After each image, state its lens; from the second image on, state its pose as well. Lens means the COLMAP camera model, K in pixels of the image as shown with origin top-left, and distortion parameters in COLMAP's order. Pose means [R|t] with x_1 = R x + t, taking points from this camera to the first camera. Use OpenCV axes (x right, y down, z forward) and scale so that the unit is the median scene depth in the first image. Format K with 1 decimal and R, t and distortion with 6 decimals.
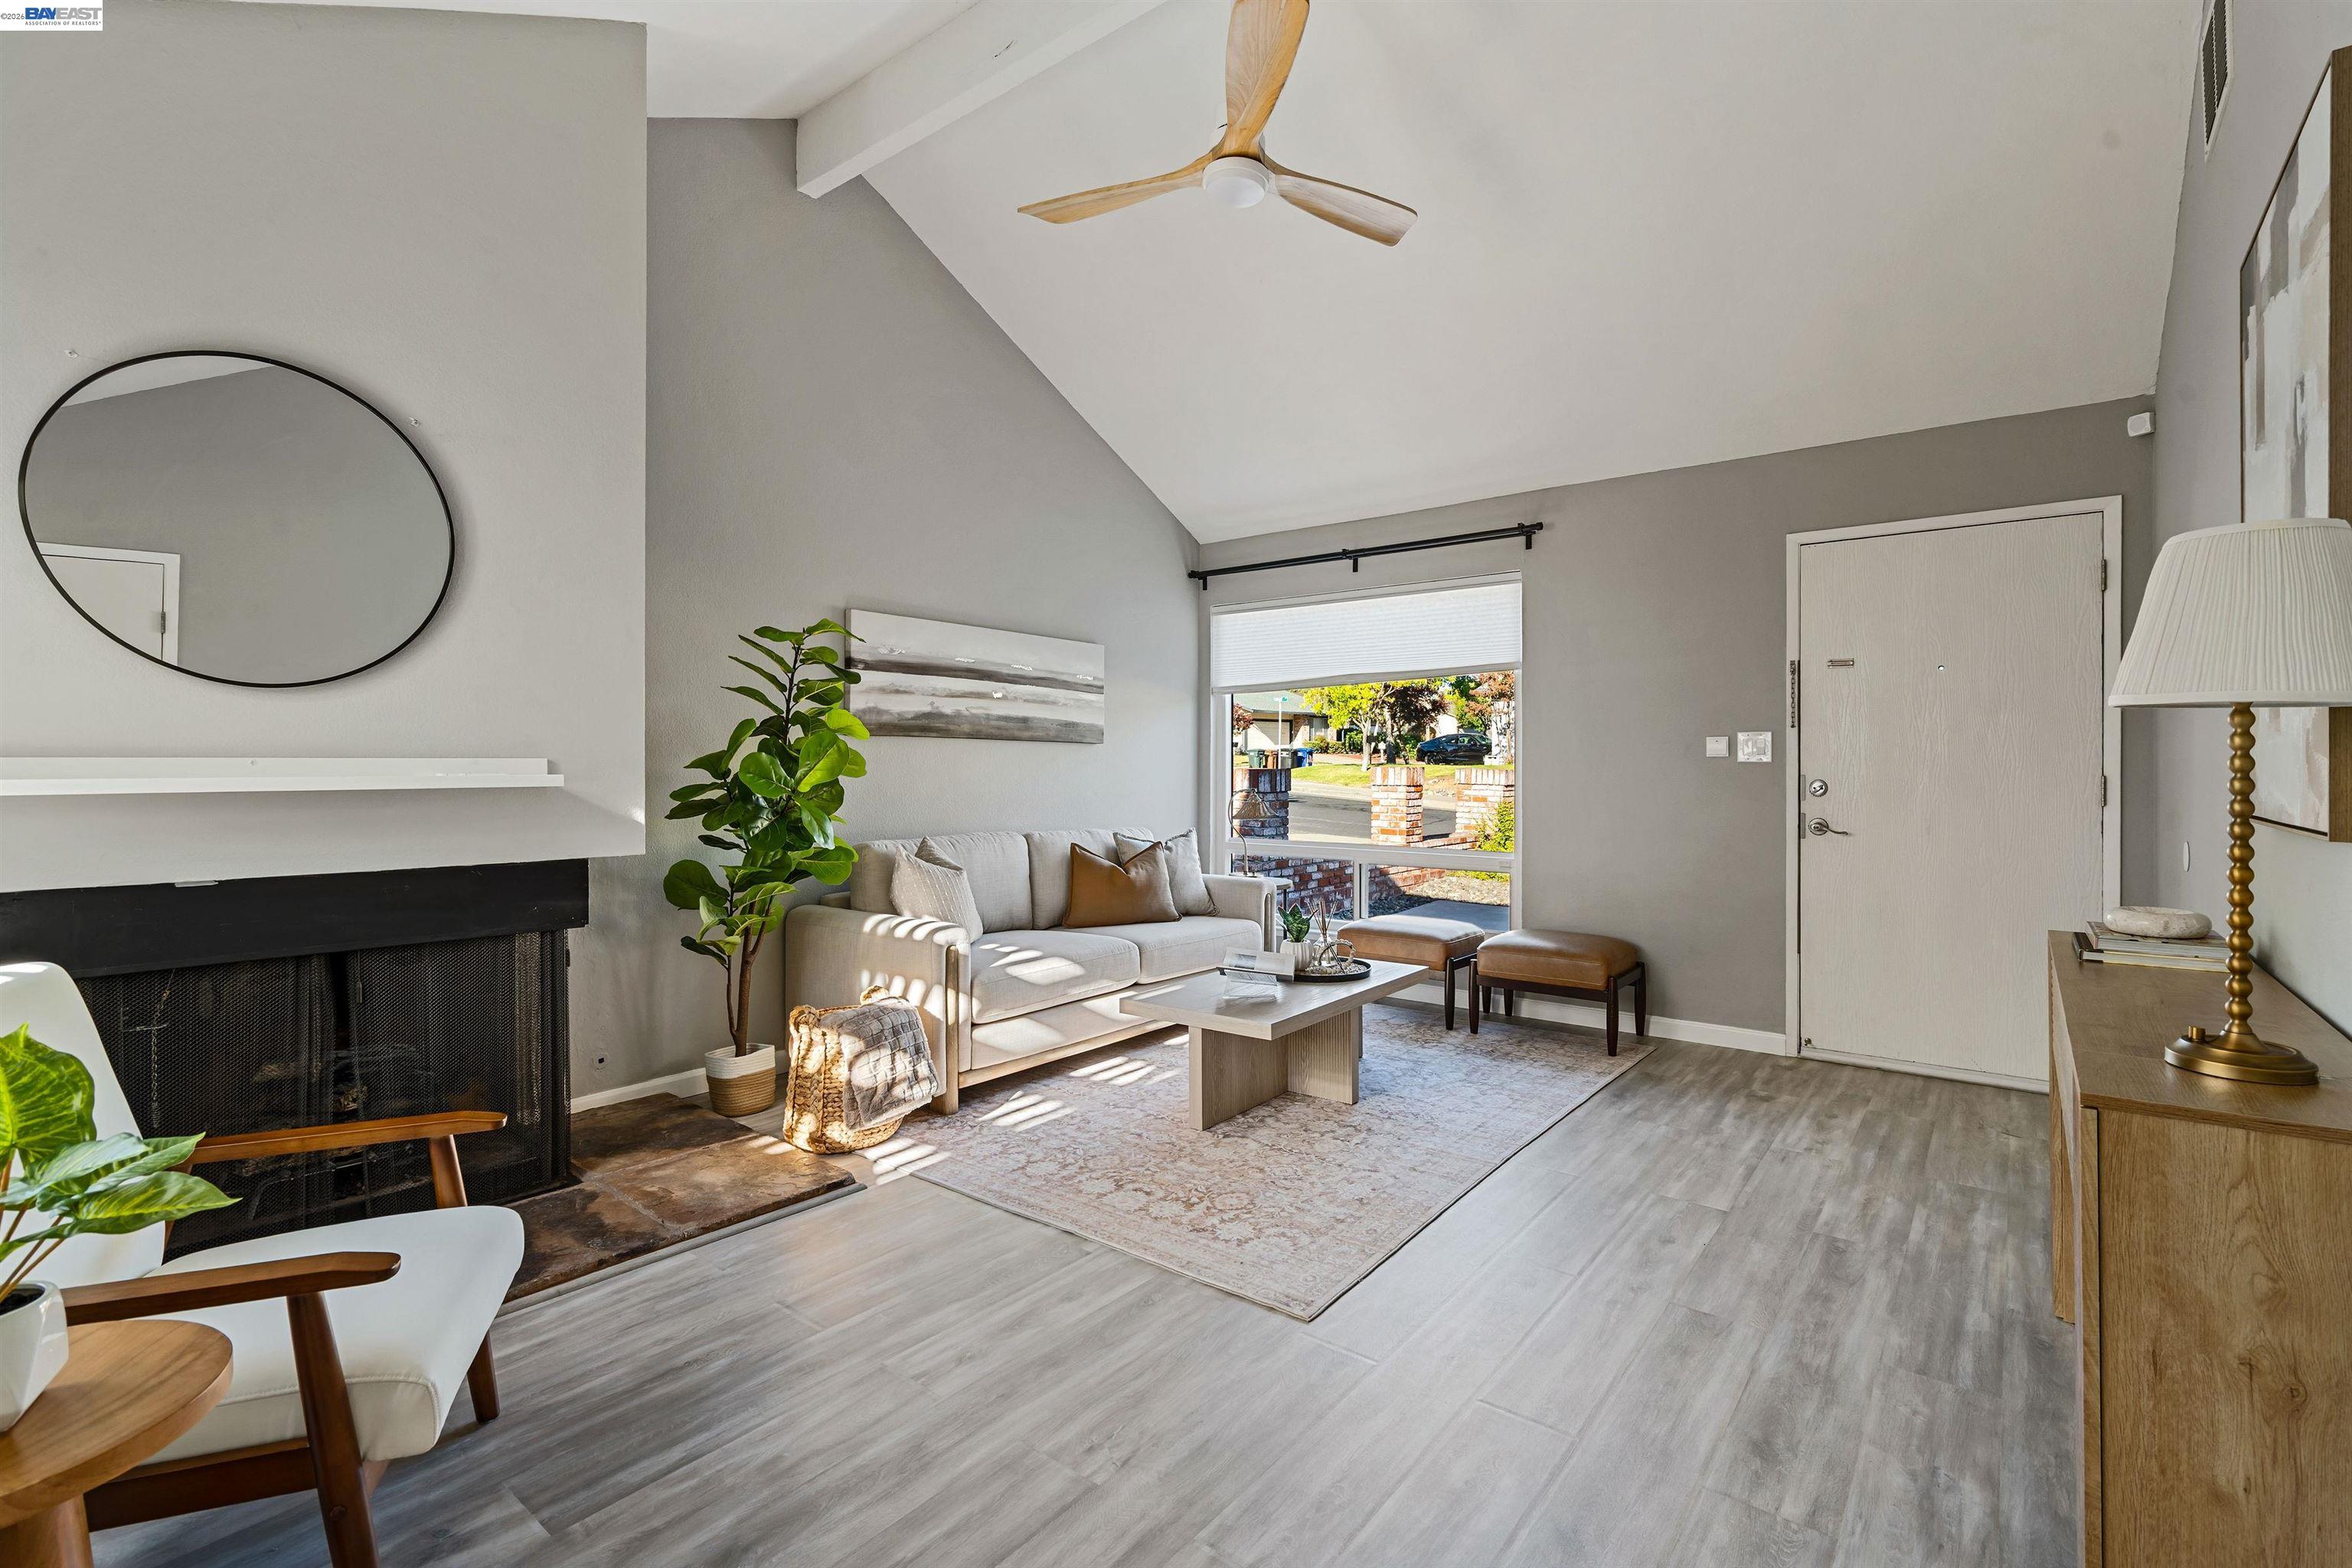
lens RADIAL K [[1099.6, 0, 1176.0], [0, 1099.6, 784.0], [0, 0, 1]] dist [-0.000850, -0.000131]
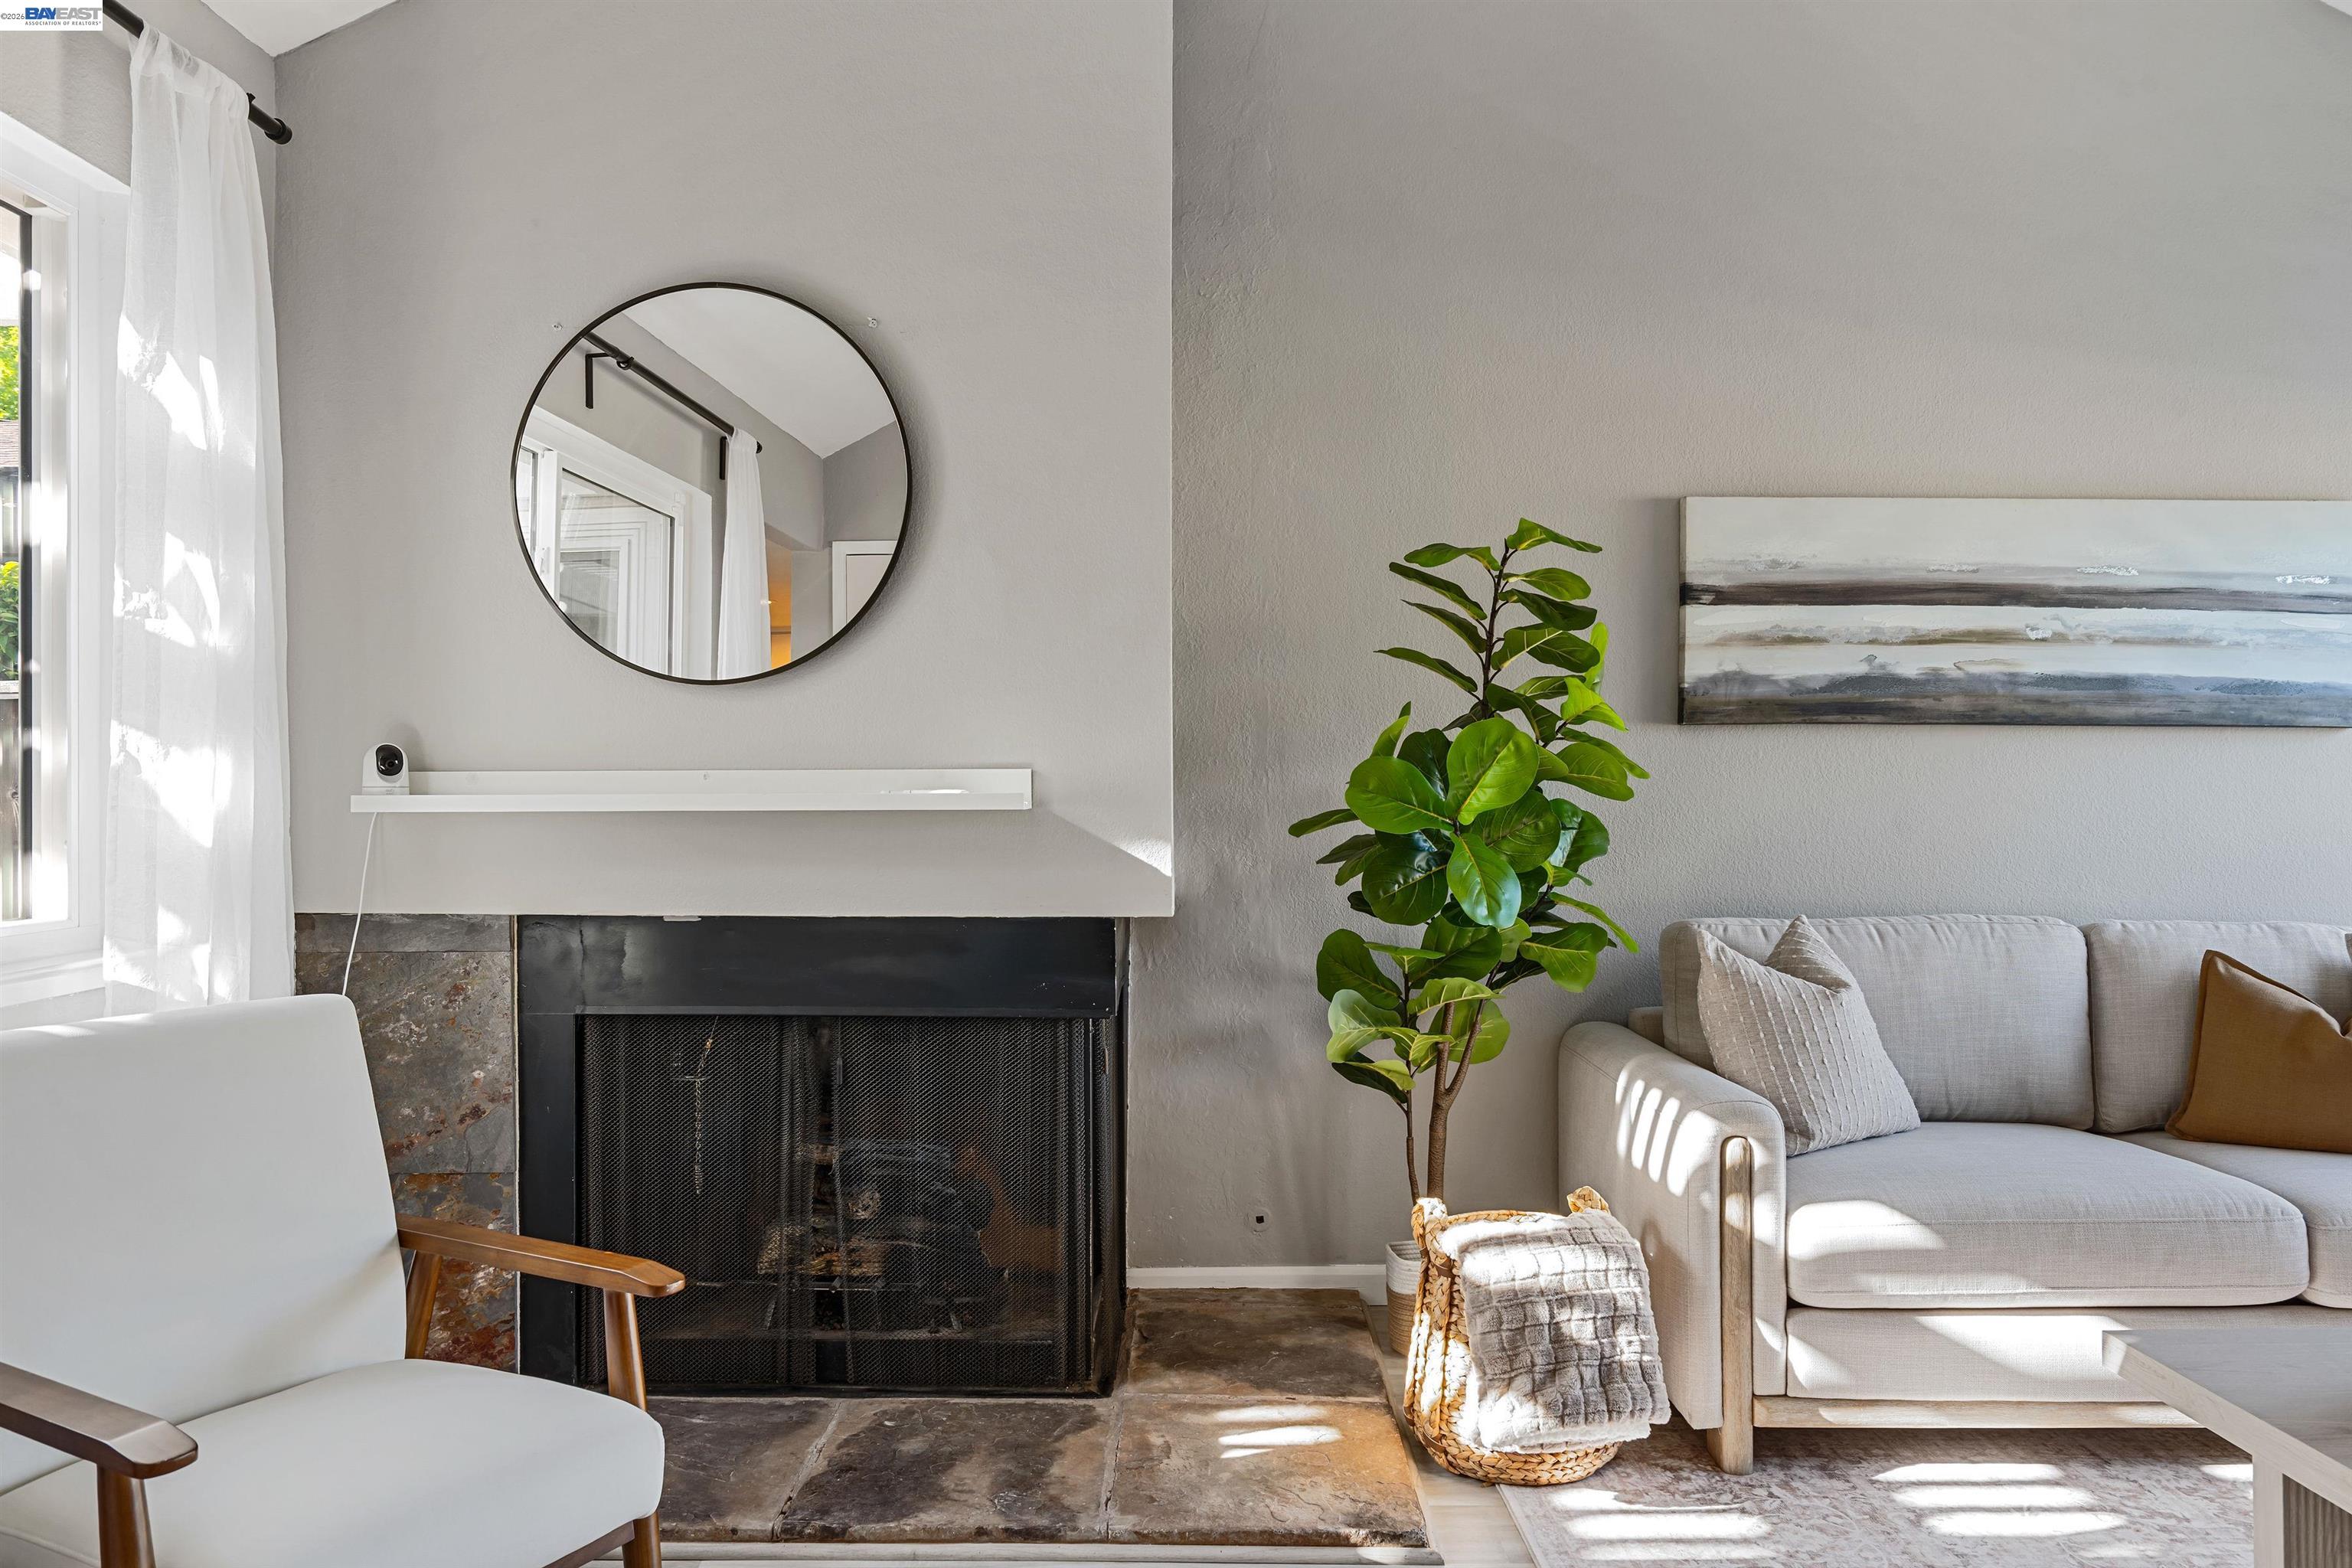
lens RADIAL K [[1627.4, 0, 1176.0], [0, 1627.4, 784.0], [0, 0, 1]] dist [0.004895, 0.004880]
pose [[0.619583, 0.000054, -0.784931, 0.225748], [-0.011412, 0.999895, -0.008939, -0.004533], [0.784848, 0.014496, 0.619519, 0.340956]]
